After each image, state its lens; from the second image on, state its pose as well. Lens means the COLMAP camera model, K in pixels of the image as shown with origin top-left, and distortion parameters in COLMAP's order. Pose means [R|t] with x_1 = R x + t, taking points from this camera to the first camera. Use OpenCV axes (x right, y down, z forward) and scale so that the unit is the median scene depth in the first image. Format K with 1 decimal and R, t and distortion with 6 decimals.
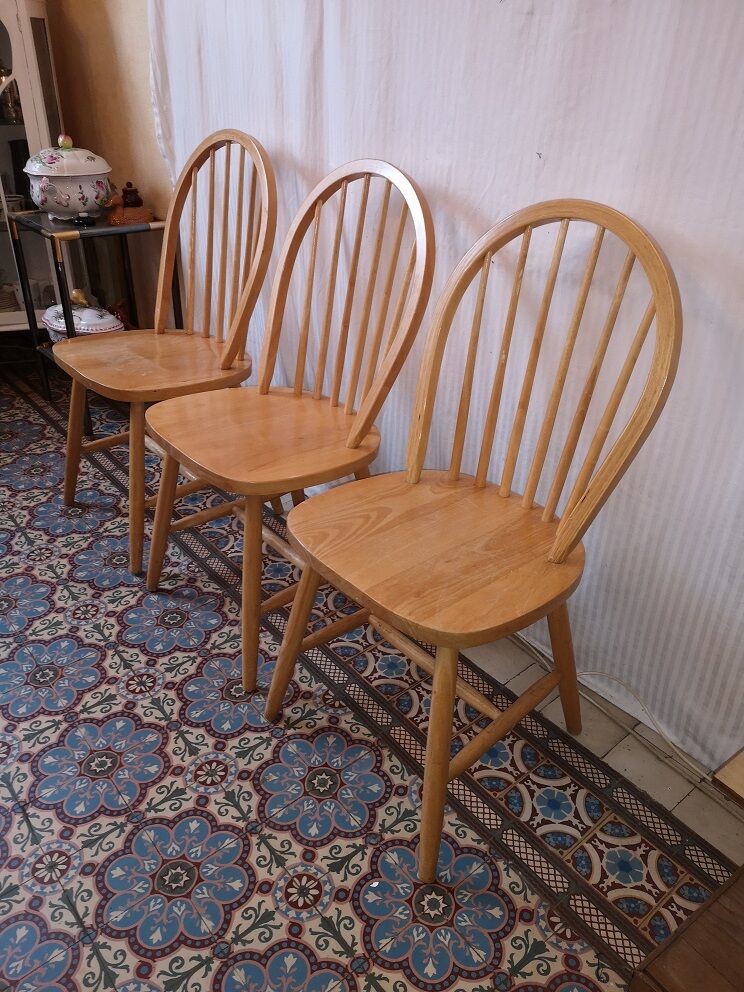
lens RADIAL K [[763.7, 0, 370.7], [0, 763.7, 486.9], [0, 0, 1]] dist [0.067594, -0.074789]
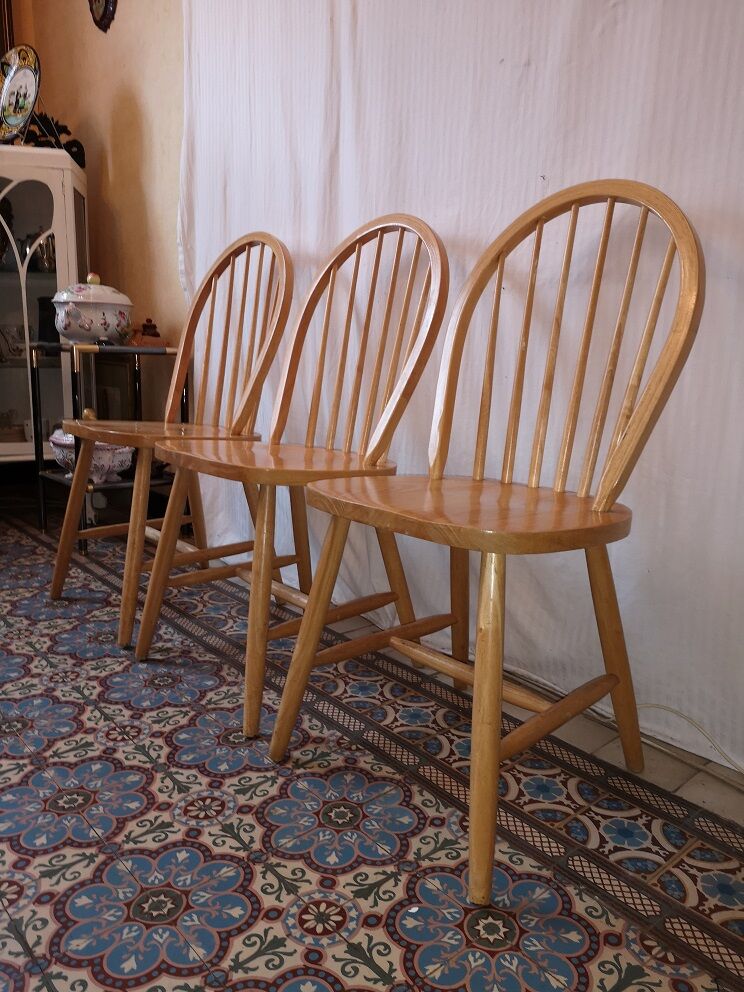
lens RADIAL K [[763.7, 0, 371.2], [0, 763.7, 493.3], [0, 0, 1]] dist [0.067594, -0.074789]
pose [[0.999758, -0.002252, 0.021900, -0.047258], [0.009319, 0.944520, -0.328322, 0.327646], [-0.019945, 0.328447, 0.944312, 0.110618]]
